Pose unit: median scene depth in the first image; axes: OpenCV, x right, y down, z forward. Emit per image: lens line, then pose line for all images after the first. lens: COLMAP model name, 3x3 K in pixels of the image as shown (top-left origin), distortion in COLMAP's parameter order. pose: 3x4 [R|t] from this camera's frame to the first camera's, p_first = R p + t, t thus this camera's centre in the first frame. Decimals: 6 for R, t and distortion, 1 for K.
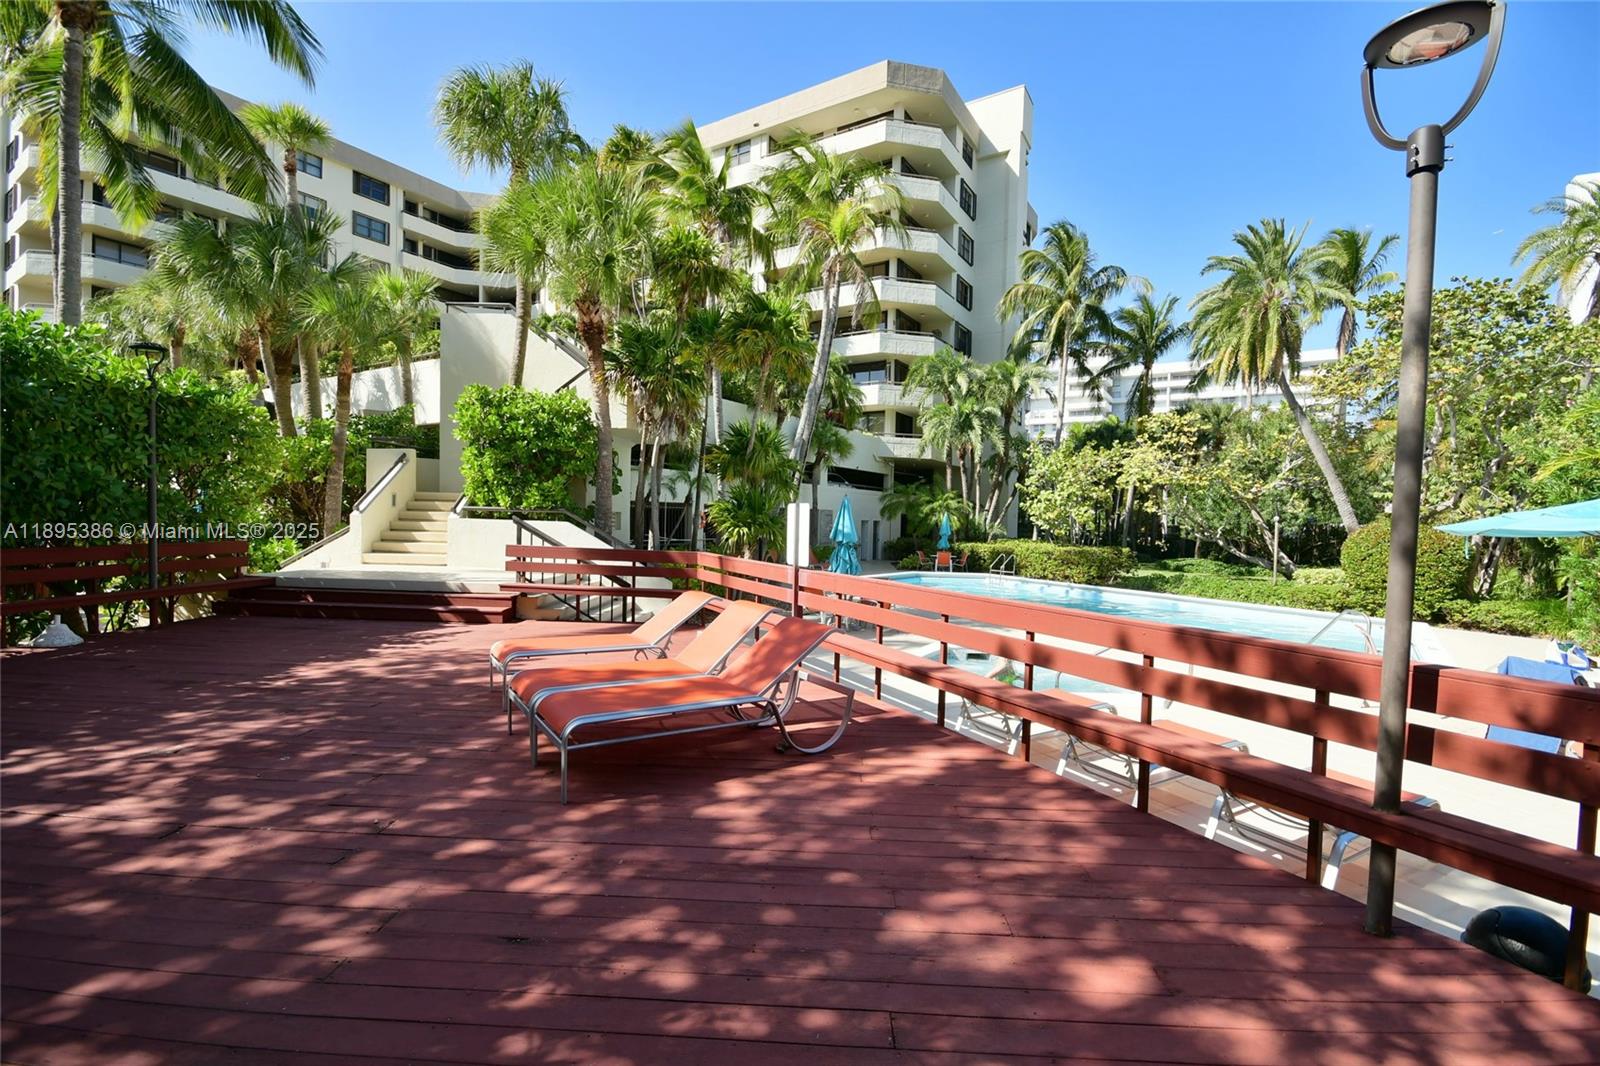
lens RADIAL K [[702.1, 0, 800.0], [0, 702.1, 533.0], [0, 0, 1]] dist [0.003402, 0.000330]
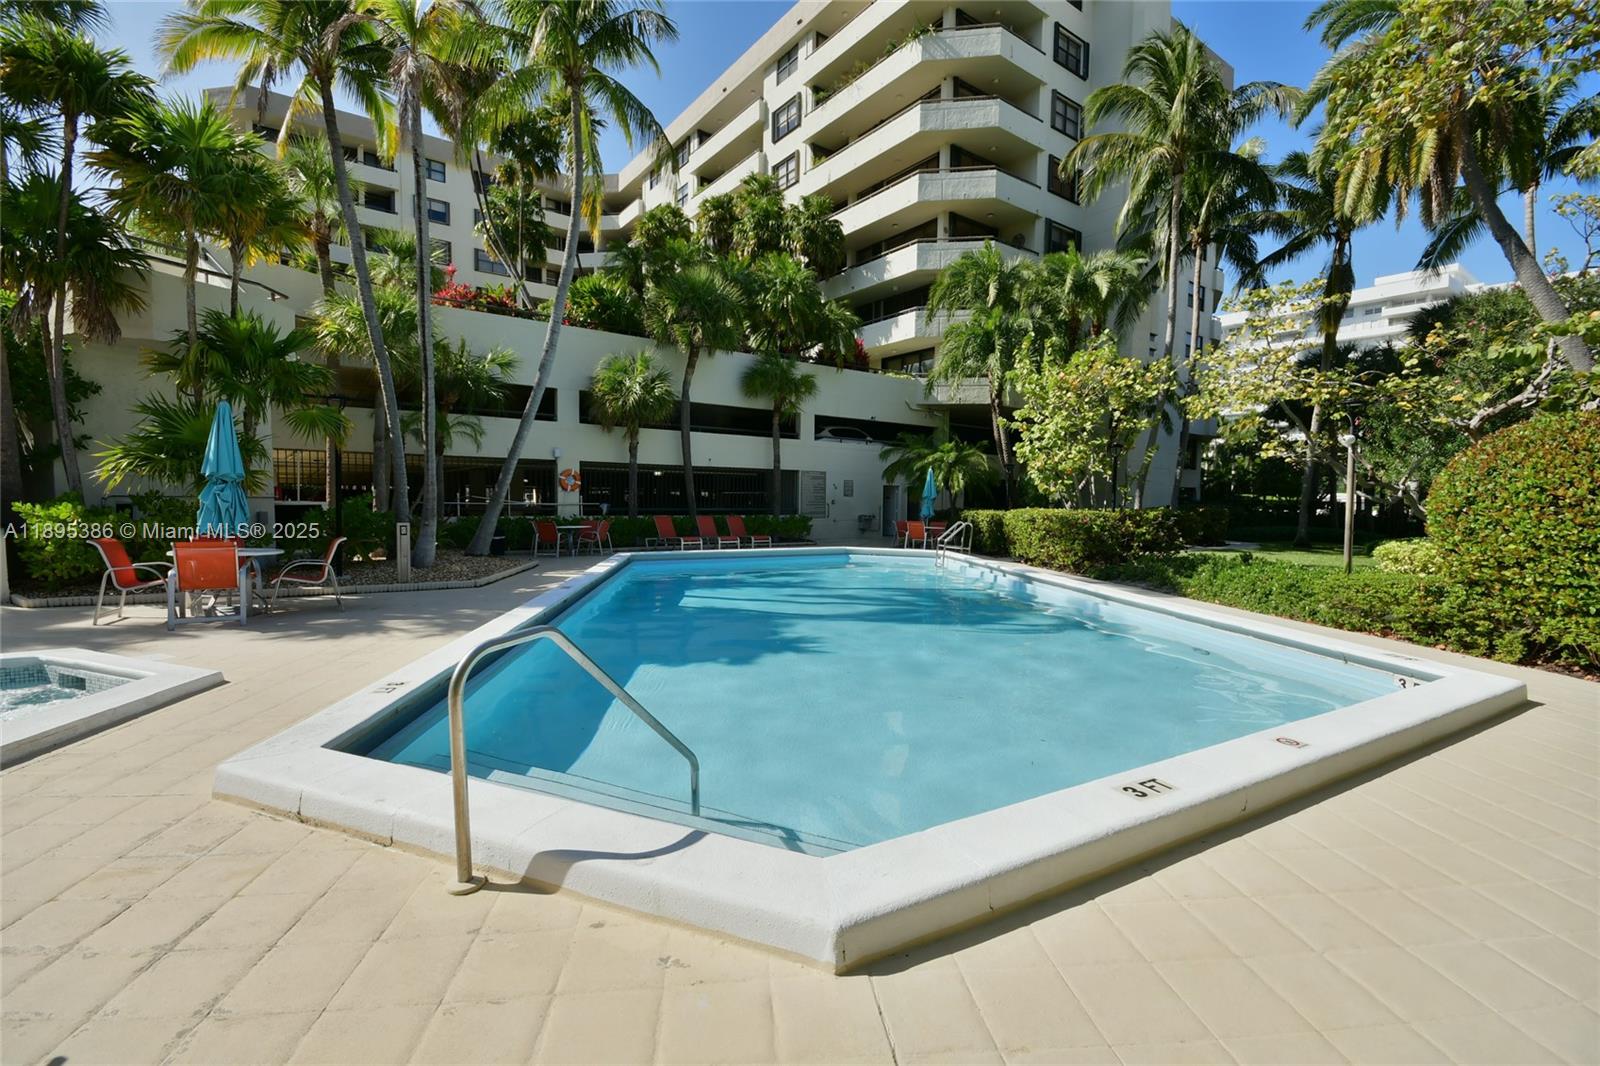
lens RADIAL K [[702.1, 0, 800.0], [0, 702.1, 533.0], [0, 0, 1]] dist [0.003402, 0.000330]
pose [[0.928991, 0.006946, -0.370036, 0.278408], [-0.000074, 0.999827, 0.018583, 0.019707], [0.370101, -0.017236, 0.928832, 0.221428]]
